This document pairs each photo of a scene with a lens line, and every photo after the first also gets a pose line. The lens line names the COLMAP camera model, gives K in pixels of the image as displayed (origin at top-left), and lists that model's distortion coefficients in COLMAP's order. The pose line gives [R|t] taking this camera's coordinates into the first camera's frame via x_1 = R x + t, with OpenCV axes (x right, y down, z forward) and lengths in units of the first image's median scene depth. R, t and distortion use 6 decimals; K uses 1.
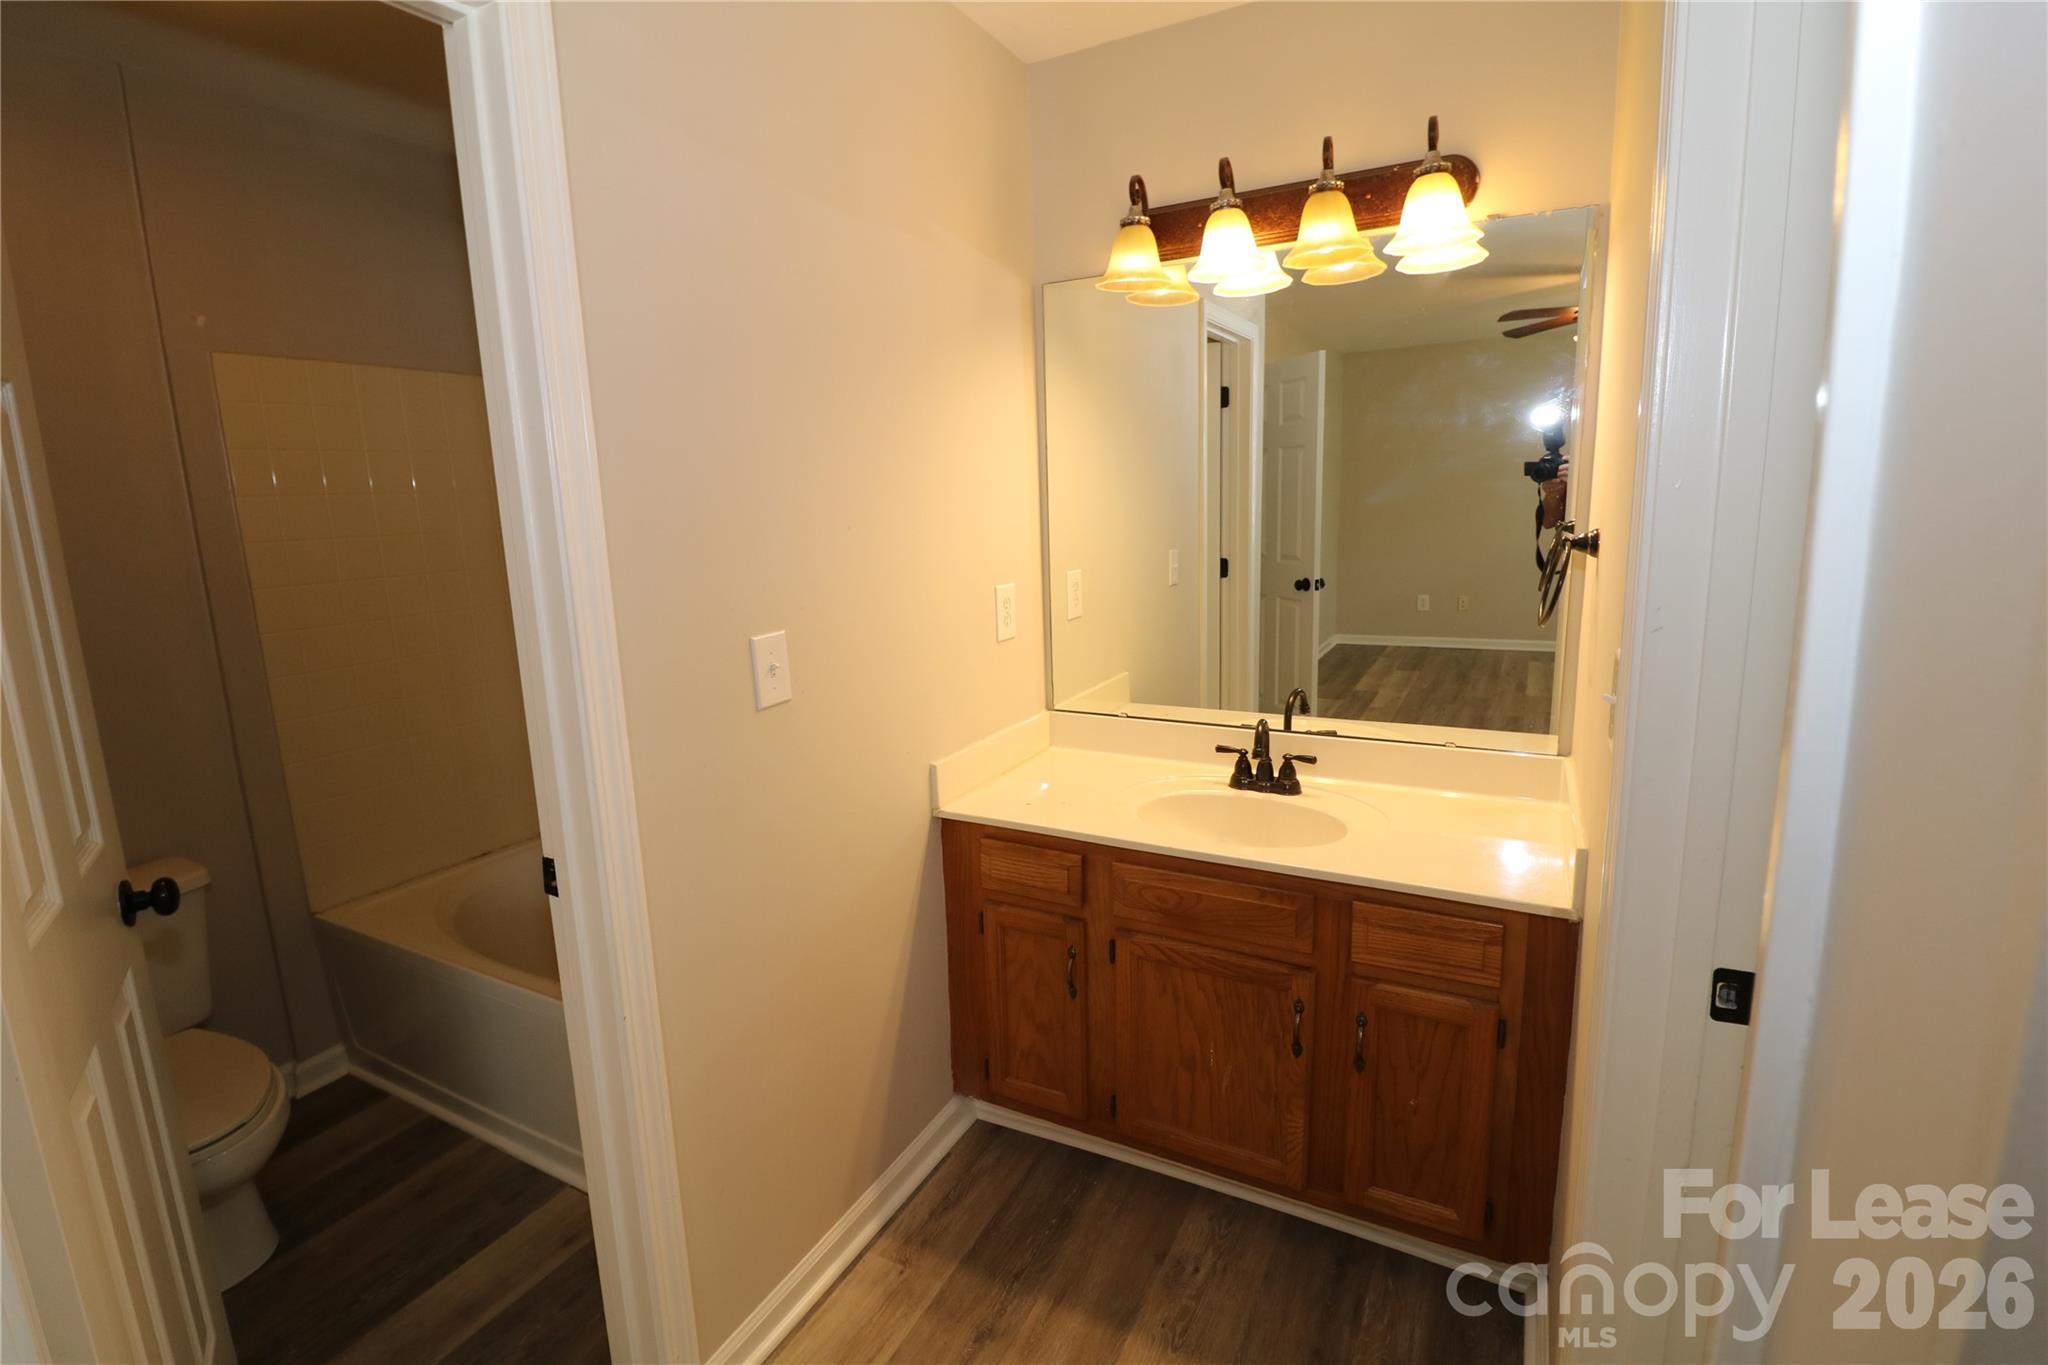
lens RADIAL K [[920.9, 0, 1025.2], [0, 920.9, 683.2], [0, 0, 1]] dist [-0.003289, -0.000223]
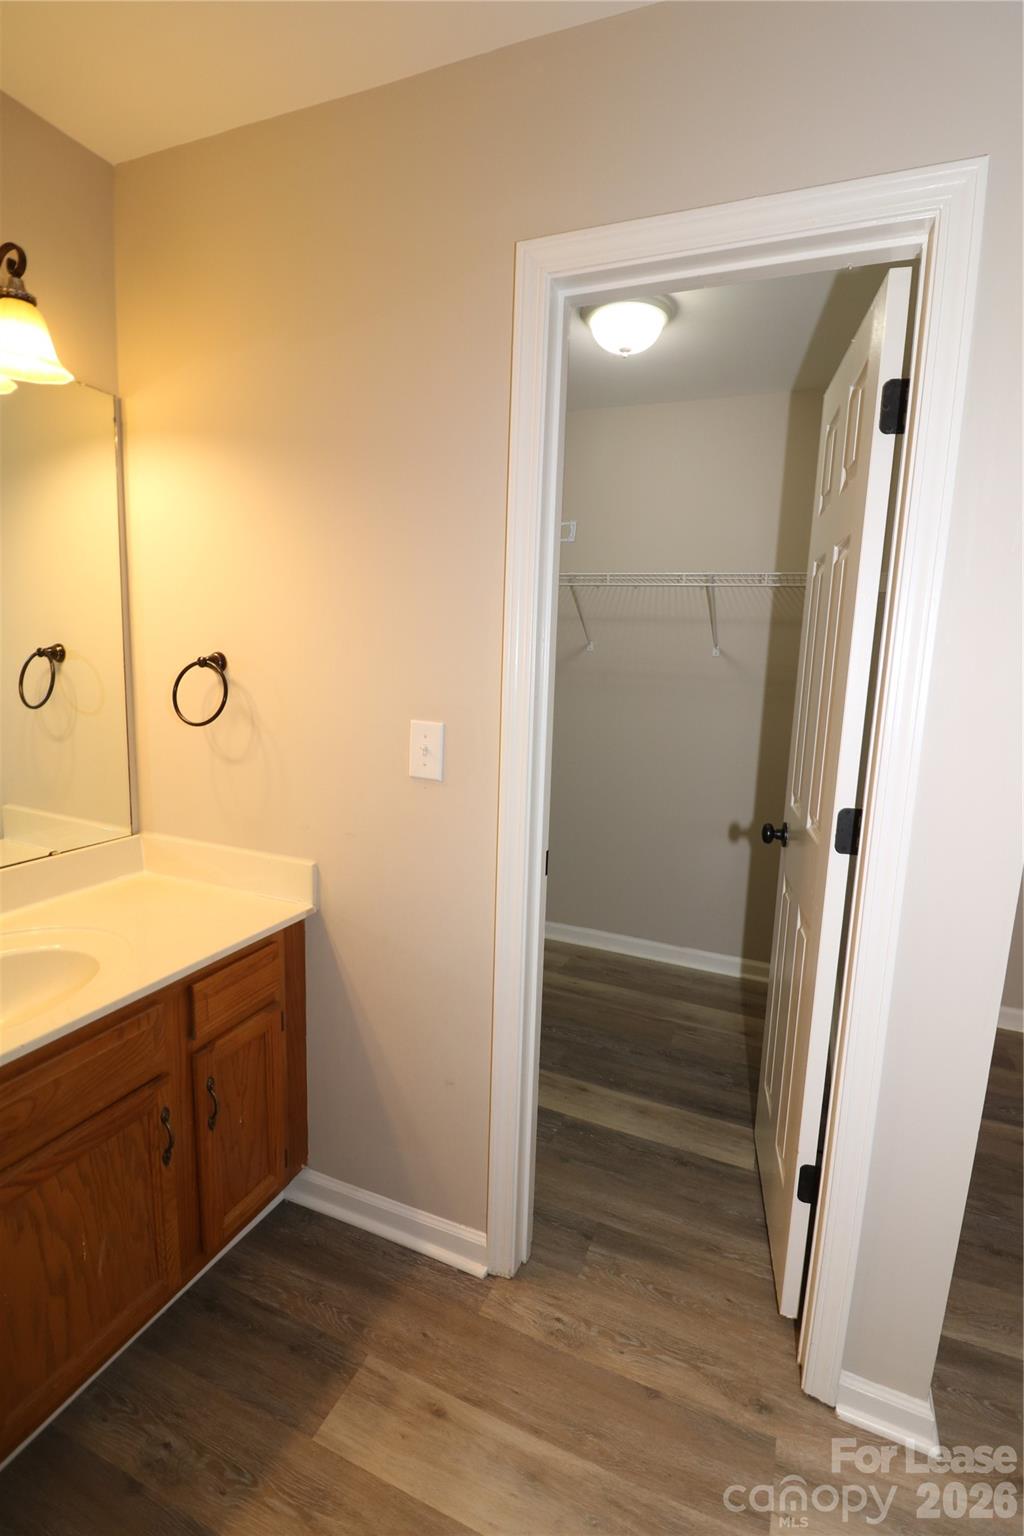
lens RADIAL K [[730.3, 0, 513.9], [0, 730.3, 766.1], [0, 0, 1]] dist [-0.027613, -0.001073]
pose [[-0.091069, -0.138514, 0.986165, -0.473755], [0.154170, 0.976379, 0.151376, -0.085472], [-0.983838, 0.165823, -0.067563, 0.625462]]
